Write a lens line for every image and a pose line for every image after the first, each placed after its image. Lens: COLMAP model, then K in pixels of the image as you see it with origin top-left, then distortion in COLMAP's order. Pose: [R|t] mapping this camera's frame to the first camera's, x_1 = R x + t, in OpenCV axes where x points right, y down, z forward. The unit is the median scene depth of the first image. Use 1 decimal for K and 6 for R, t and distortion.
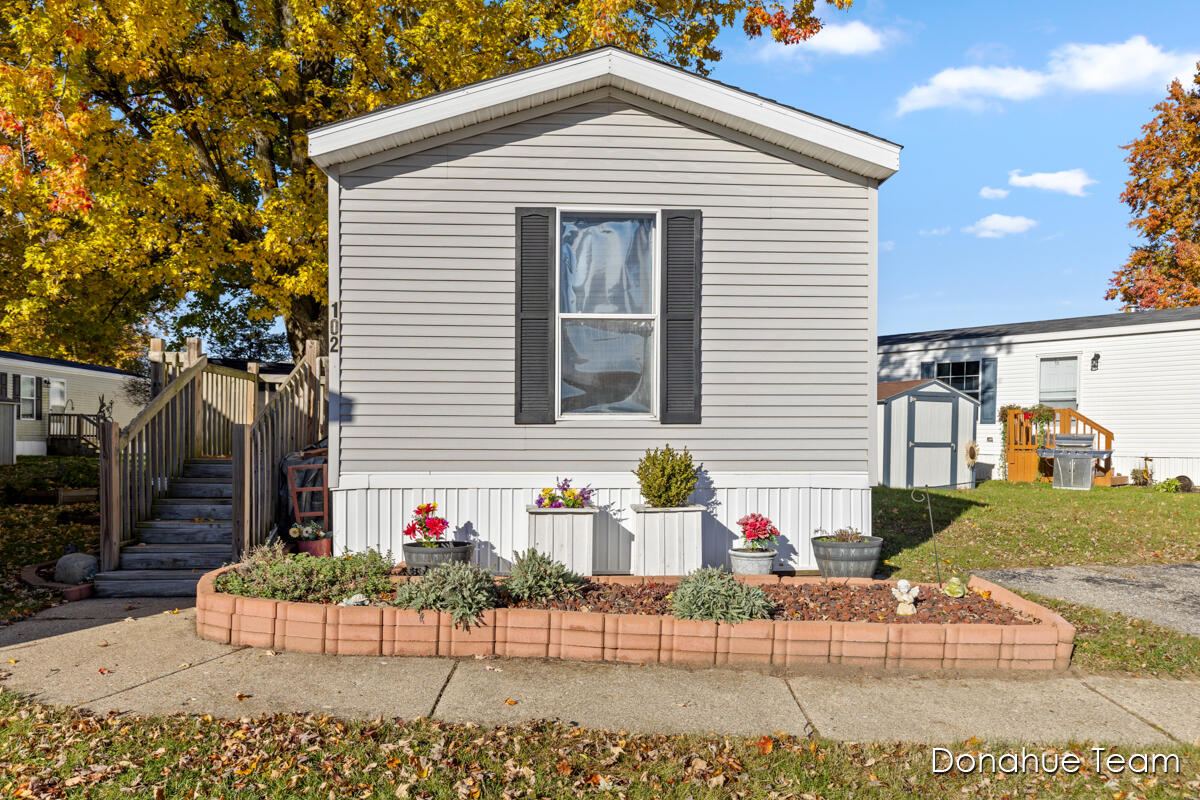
lens RADIAL K [[872.4, 0, 594.9], [0, 872.4, 443.5], [0, 0, 1]] dist [-0.012137, -0.001998]
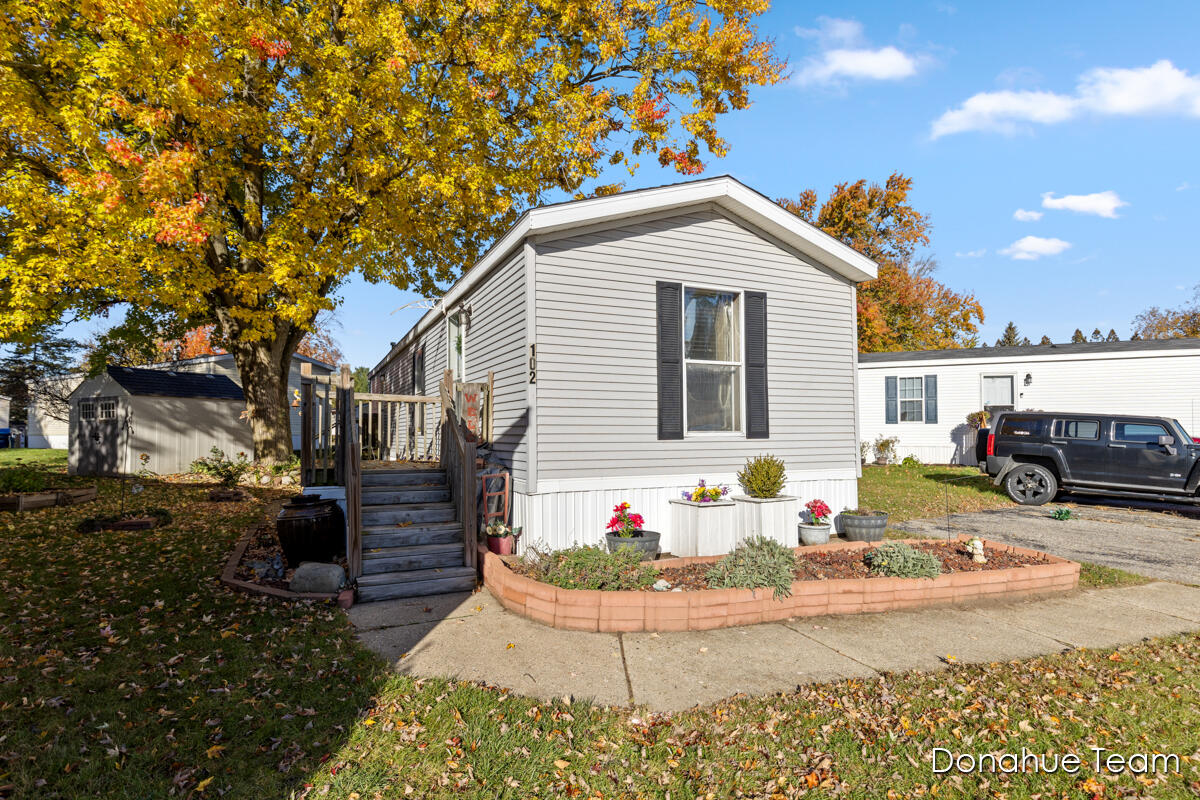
lens RADIAL K [[635.2, 0, 588.3], [0, 635.2, 398.4], [0, 0, 1]] dist [-0.008801, 0.000669]
pose [[0.931339, 0.014832, 0.363851, -0.549976], [0.005377, 0.998501, -0.054468, -0.033230], [-0.364114, 0.052685, 0.929863, 0.122884]]
